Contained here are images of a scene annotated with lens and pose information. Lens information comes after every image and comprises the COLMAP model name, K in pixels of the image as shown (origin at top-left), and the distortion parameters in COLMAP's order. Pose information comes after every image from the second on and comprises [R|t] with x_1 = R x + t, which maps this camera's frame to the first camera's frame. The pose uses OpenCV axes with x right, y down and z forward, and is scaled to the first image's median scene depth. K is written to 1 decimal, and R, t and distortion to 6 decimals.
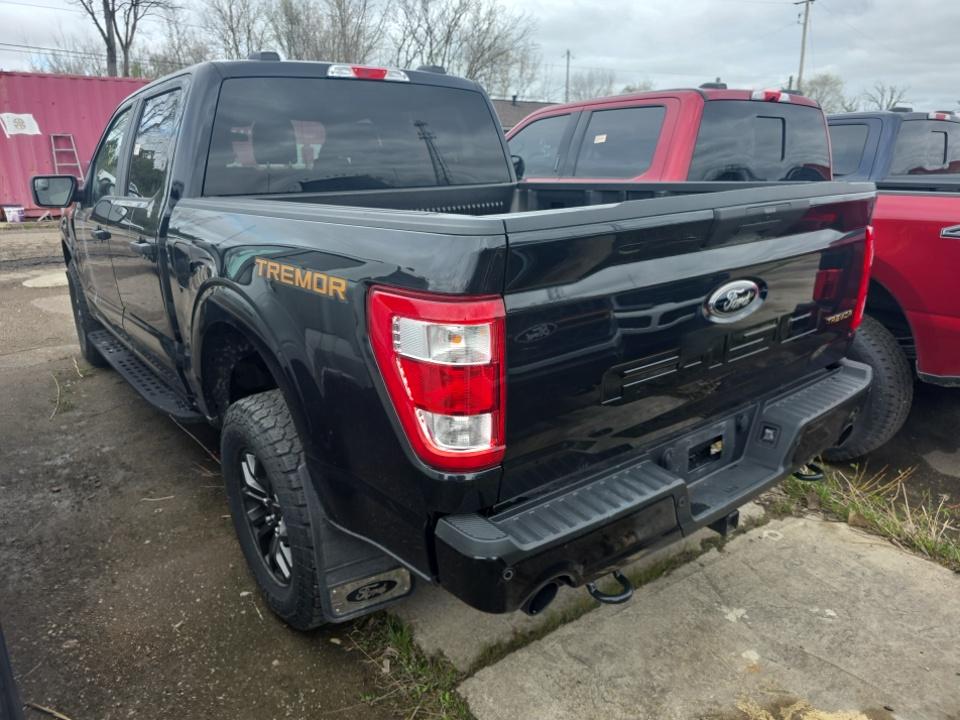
lens RADIAL K [[650.8, 0, 528.3], [0, 650.8, 330.7], [0, 0, 1]] dist [0.043155, -0.025218]
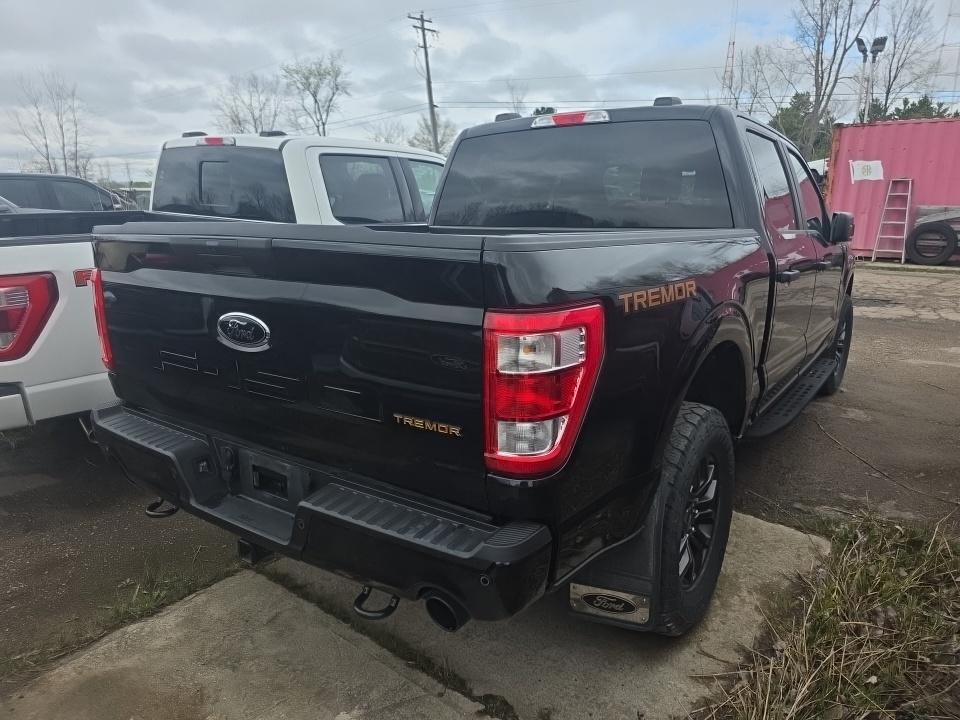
lens RADIAL K [[650.8, 0, 439.4], [0, 650.8, 344.8], [0, 0, 1]] dist [0.043155, -0.025218]
pose [[0.259516, 0.212814, -0.941999, 1.031722], [-0.253620, 0.956199, 0.146151, -0.190816], [0.931842, 0.200981, 0.302123, 0.736001]]
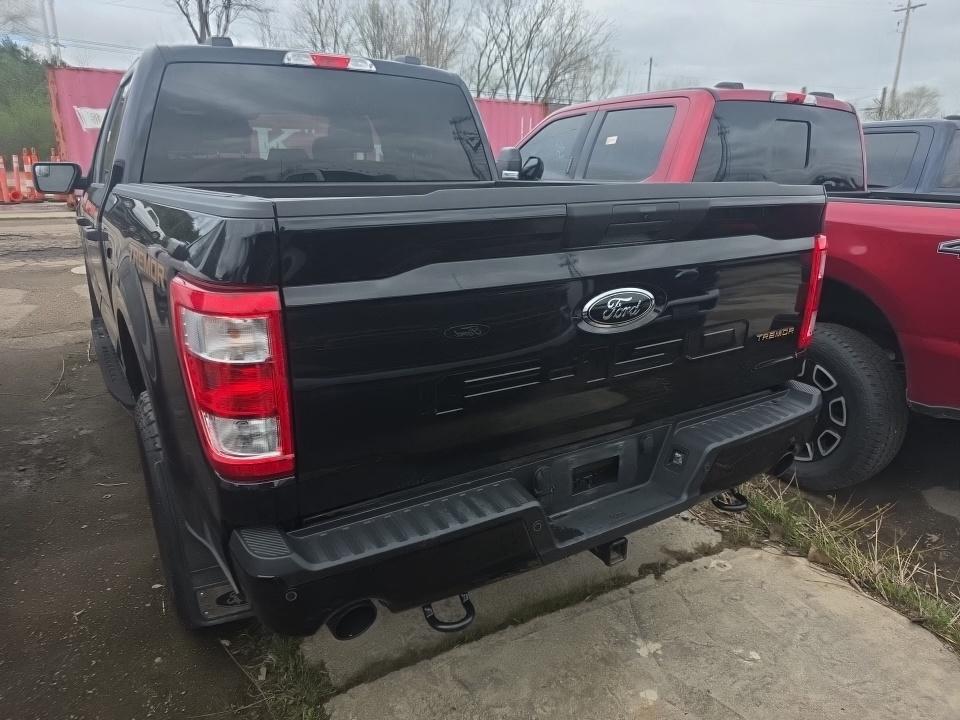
lens RADIAL K [[650.8, 0, 537.4], [0, 650.8, 347.9], [0, 0, 1]] dist [0.043155, -0.025218]
pose [[0.995567, 0.047898, -0.080950, 0.209386], [-0.046626, 0.998759, 0.017524, -0.001863], [0.081689, -0.013672, 0.996564, 0.067436]]
